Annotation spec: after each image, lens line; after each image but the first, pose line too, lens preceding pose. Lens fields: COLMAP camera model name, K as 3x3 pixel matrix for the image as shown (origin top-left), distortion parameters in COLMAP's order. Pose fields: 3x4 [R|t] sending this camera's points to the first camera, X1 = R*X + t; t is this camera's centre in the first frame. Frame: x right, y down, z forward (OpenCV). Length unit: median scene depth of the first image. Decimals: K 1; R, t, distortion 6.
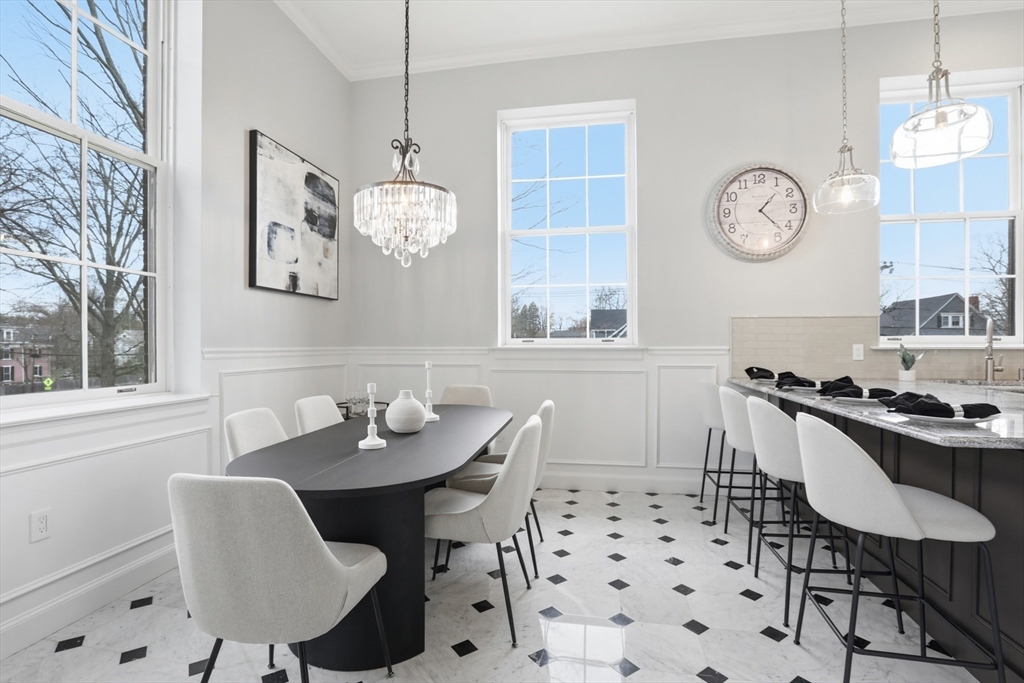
lens RADIAL K [[476.9, 0, 508.9], [0, 476.9, 350.4], [0, 0, 1]] dist [-0.059522, 0.020248]
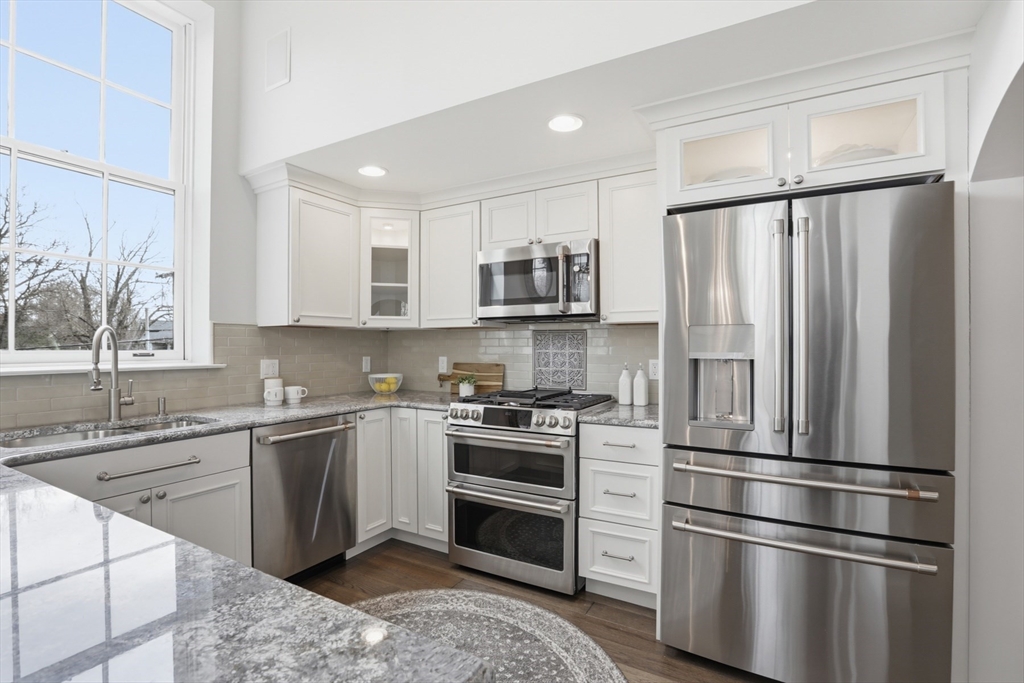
lens RADIAL K [[477.5, 0, 512.0], [0, 477.5, 341.5], [0, 0, 1]] dist [-0.058530, 0.022109]
pose [[0.318843, 0.008813, 0.947767, 0.554691], [0.010711, 0.999859, -0.012901, -0.028055], [-0.947747, 0.014265, 0.318704, 0.233615]]
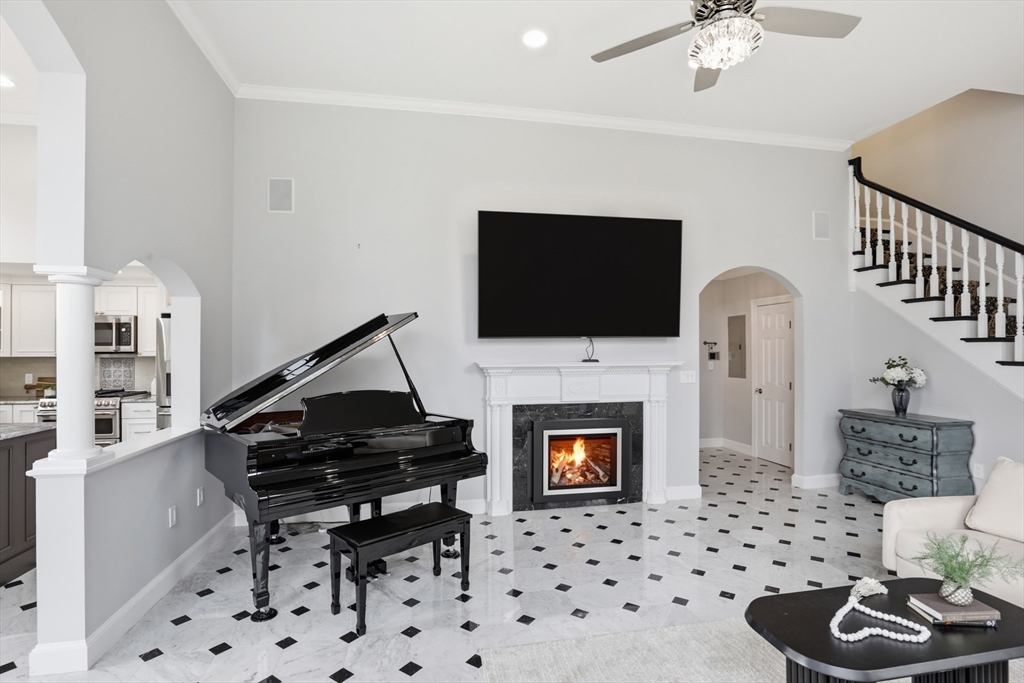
lens RADIAL K [[489.6, 0, 513.5], [0, 489.6, 345.3], [0, 0, 1]] dist [-0.059011, 0.020796]
pose [[-0.375980, 0.010053, 0.926573, -0.578507], [0.012299, 0.999907, -0.005858, -0.075333], [-0.926546, 0.009193, -0.376069, -0.206728]]
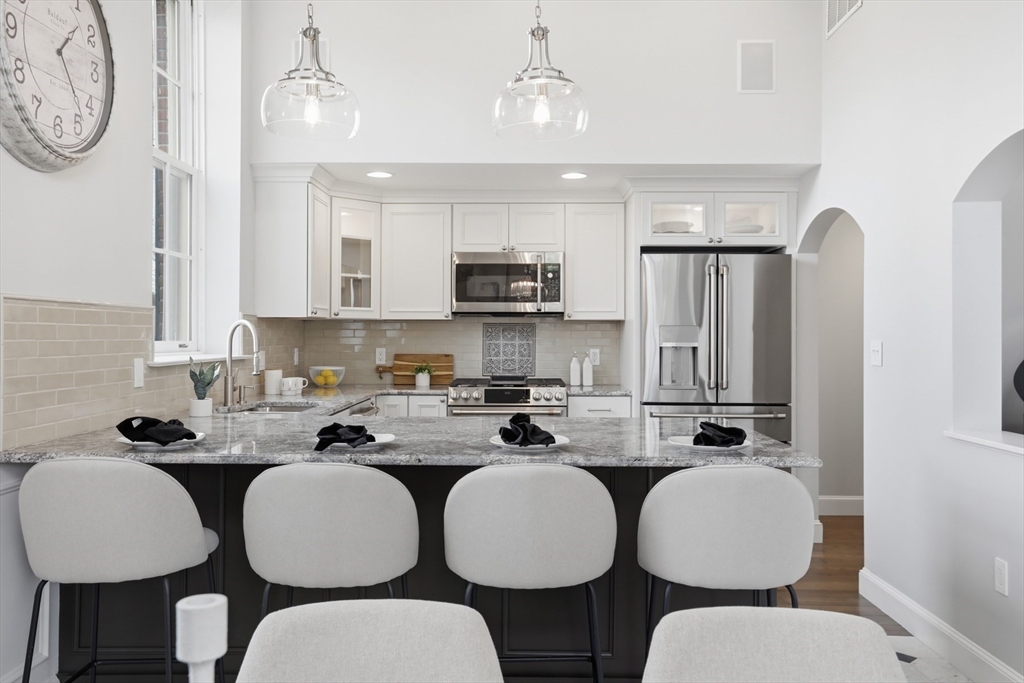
lens RADIAL K [[857.4, 0, 516.3], [0, 857.4, 321.9], [0, 0, 1]] dist [0.009256, 0.013595]
pose [[-0.182220, 0.015156, 0.983141, -0.313247], [0.007036, 0.999876, -0.014109, -0.037139], [-0.983233, 0.004346, -0.182304, 0.733978]]
